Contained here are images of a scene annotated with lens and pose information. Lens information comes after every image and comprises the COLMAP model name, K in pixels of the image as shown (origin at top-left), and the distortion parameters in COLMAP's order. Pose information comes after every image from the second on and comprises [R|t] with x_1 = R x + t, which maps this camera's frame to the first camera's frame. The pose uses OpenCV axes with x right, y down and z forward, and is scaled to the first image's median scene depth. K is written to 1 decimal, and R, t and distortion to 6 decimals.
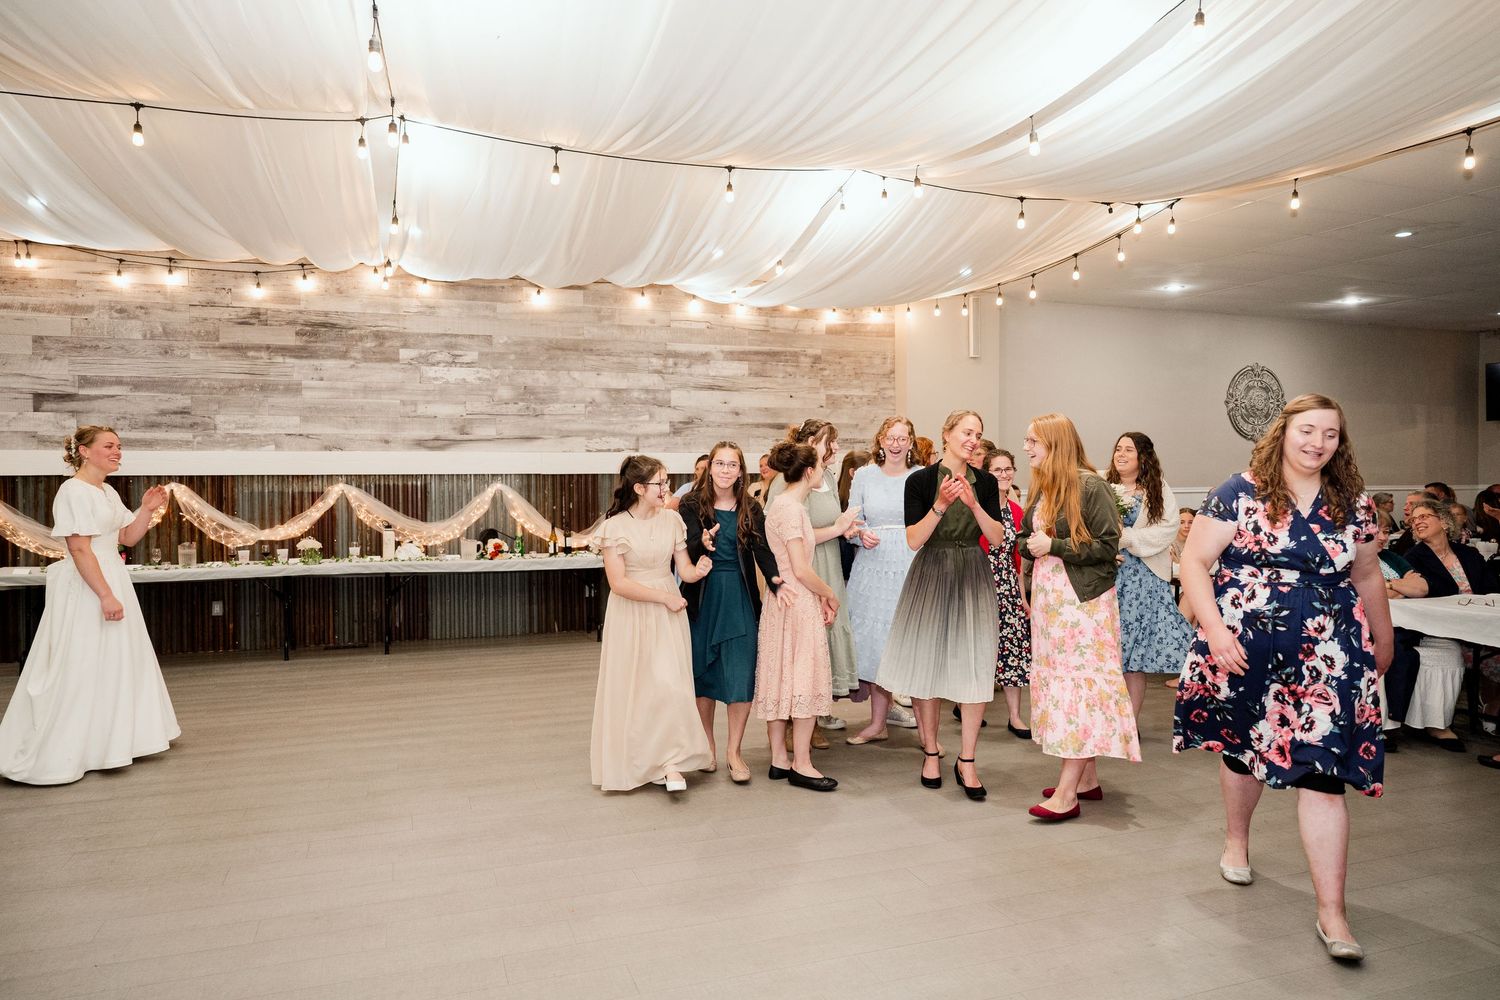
lens RADIAL K [[999.9, 0, 752.9], [0, 999.9, 503.0], [0, 0, 1]] dist [0.000102, 0.006490]
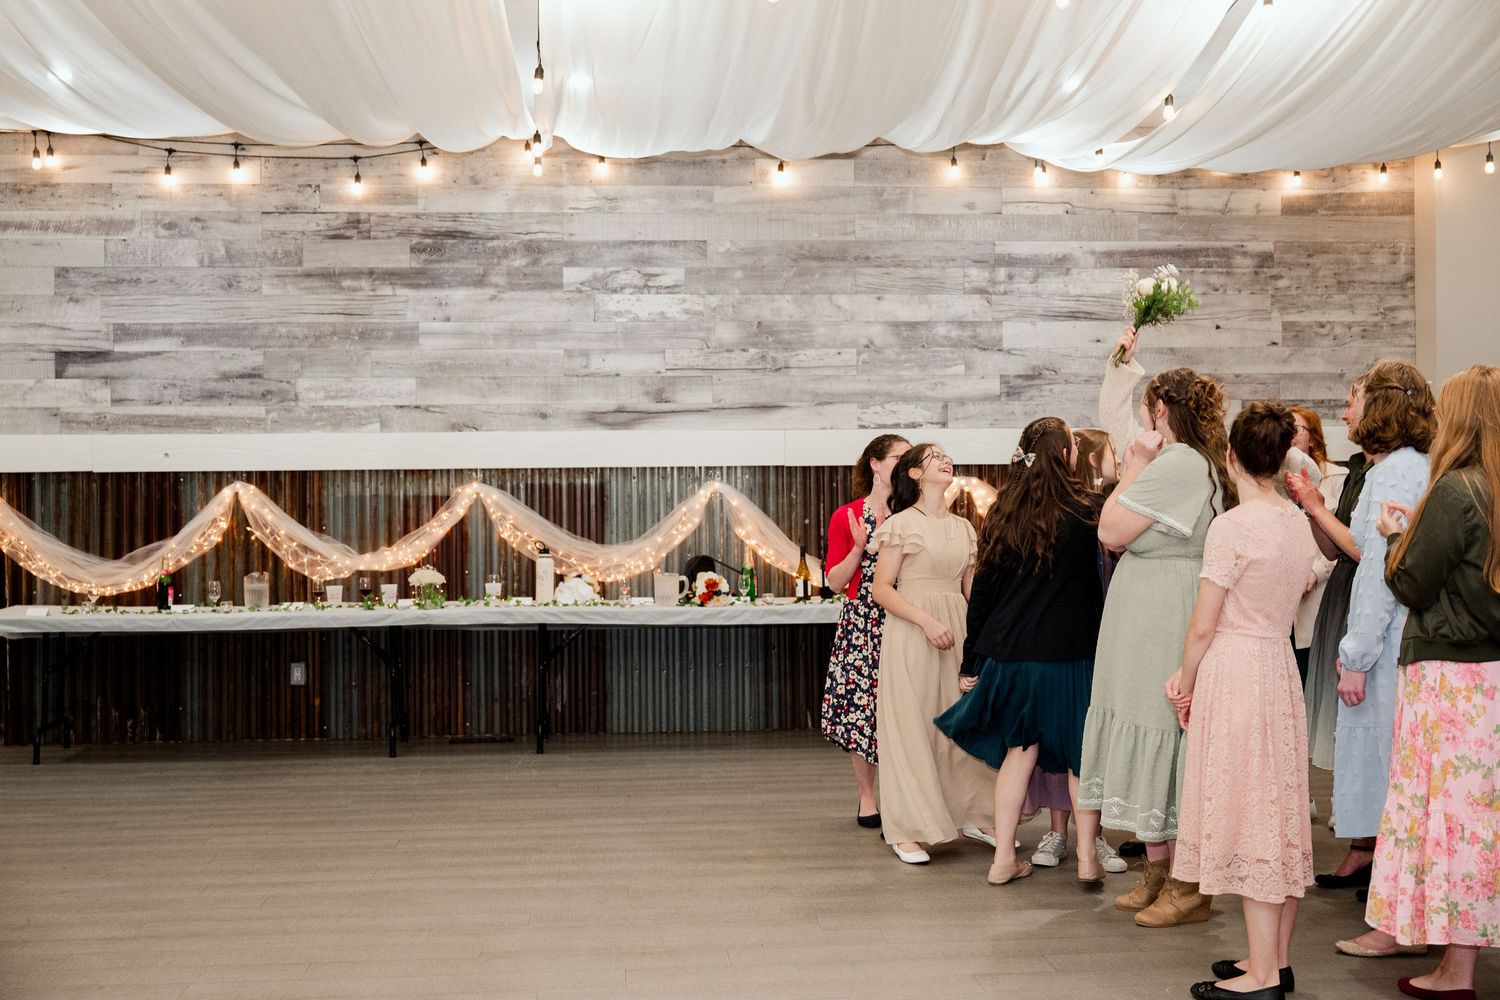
lens RADIAL K [[1754.4, 0, 744.4], [0, 1754.4, 491.2], [0, 0, 1]] dist [0.008053, 0.000000]
pose [[0.967623, -0.001000, -0.252400, 0.034618], [-0.002255, 0.999918, -0.012609, -0.000335], [0.252392, 0.012770, 0.967541, -0.035135]]
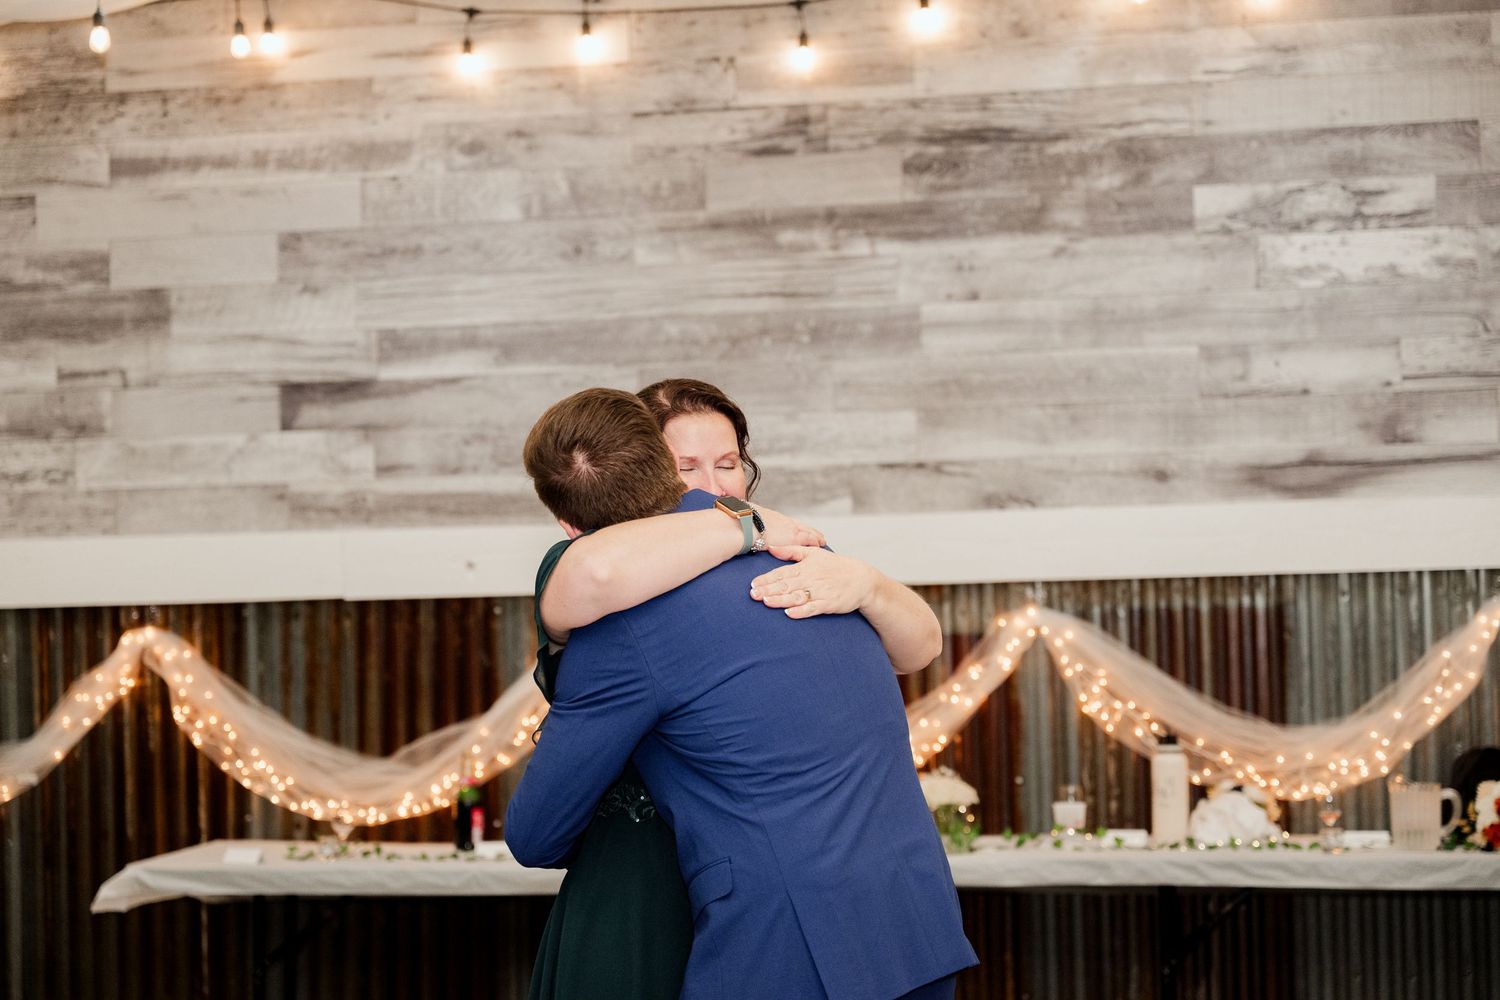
lens RADIAL K [[2967.0, 0, 751.5], [0, 2967.0, 491.9], [0, 0, 1]] dist [0.026989, 0.000000]
pose [[0.869788, -0.035622, -0.492138, -0.009103], [0.008629, 0.998336, -0.057012, -0.002434], [0.493350, 0.045341, 0.868648, 0.101172]]
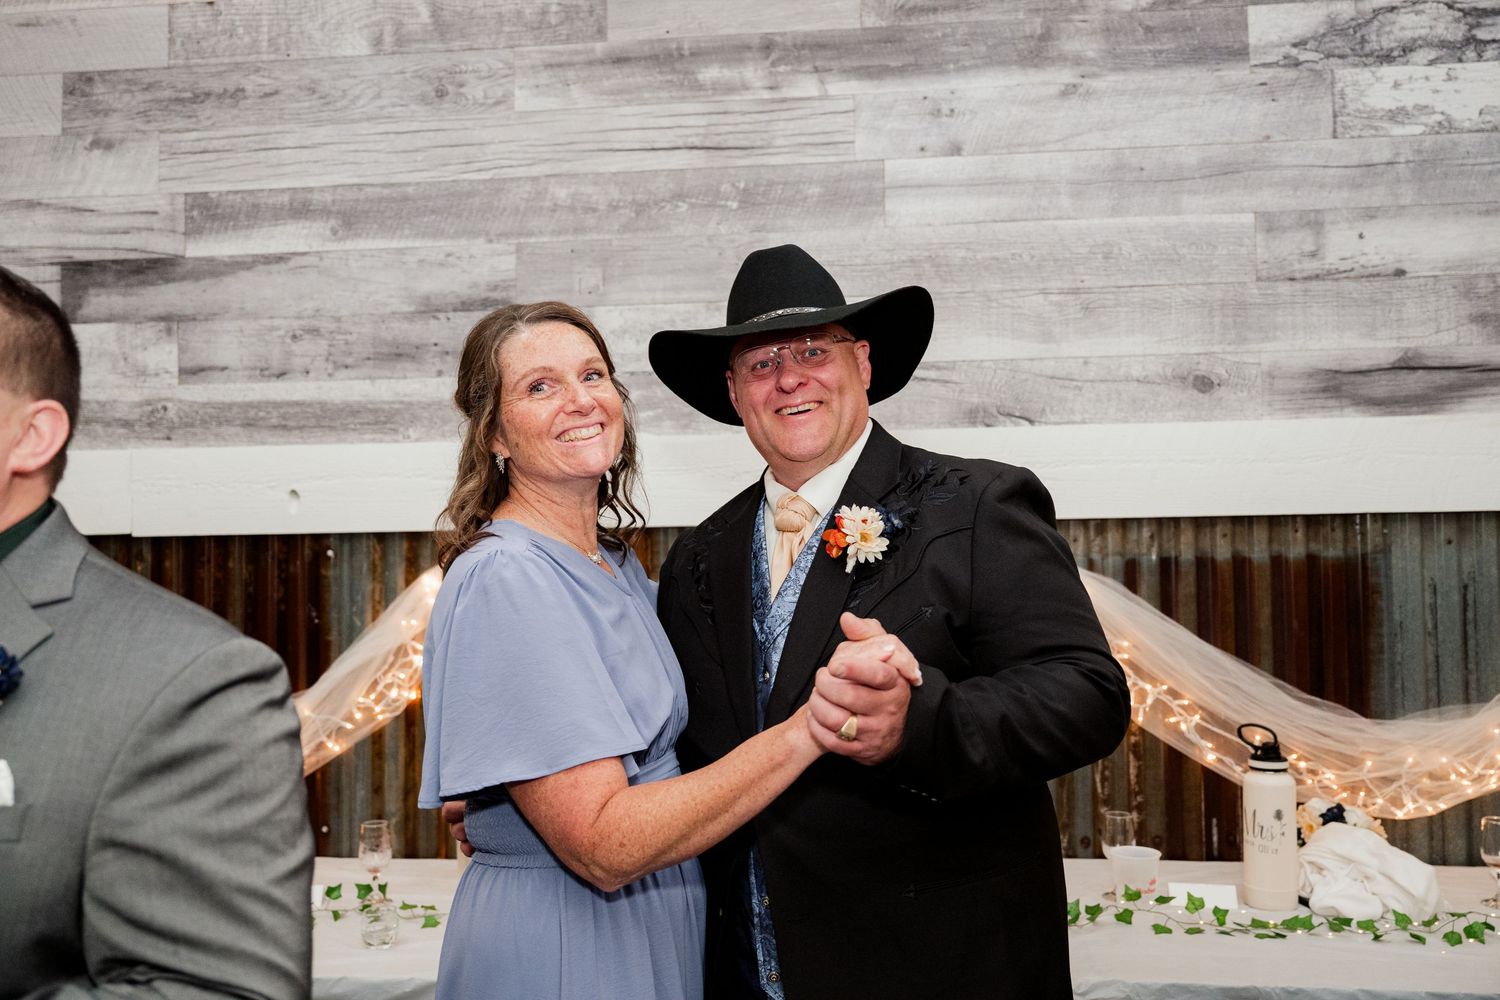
lens RADIAL K [[1012.0, 0, 746.8], [0, 1012.0, 504.3], [0, 0, 1]] dist [-0.000827, -0.002728]
pose [[0.911663, -0.023426, -0.410271, -0.371121], [0.002086, 0.998625, -0.052385, -0.019092], [0.410934, 0.046901, 0.910458, 0.736526]]
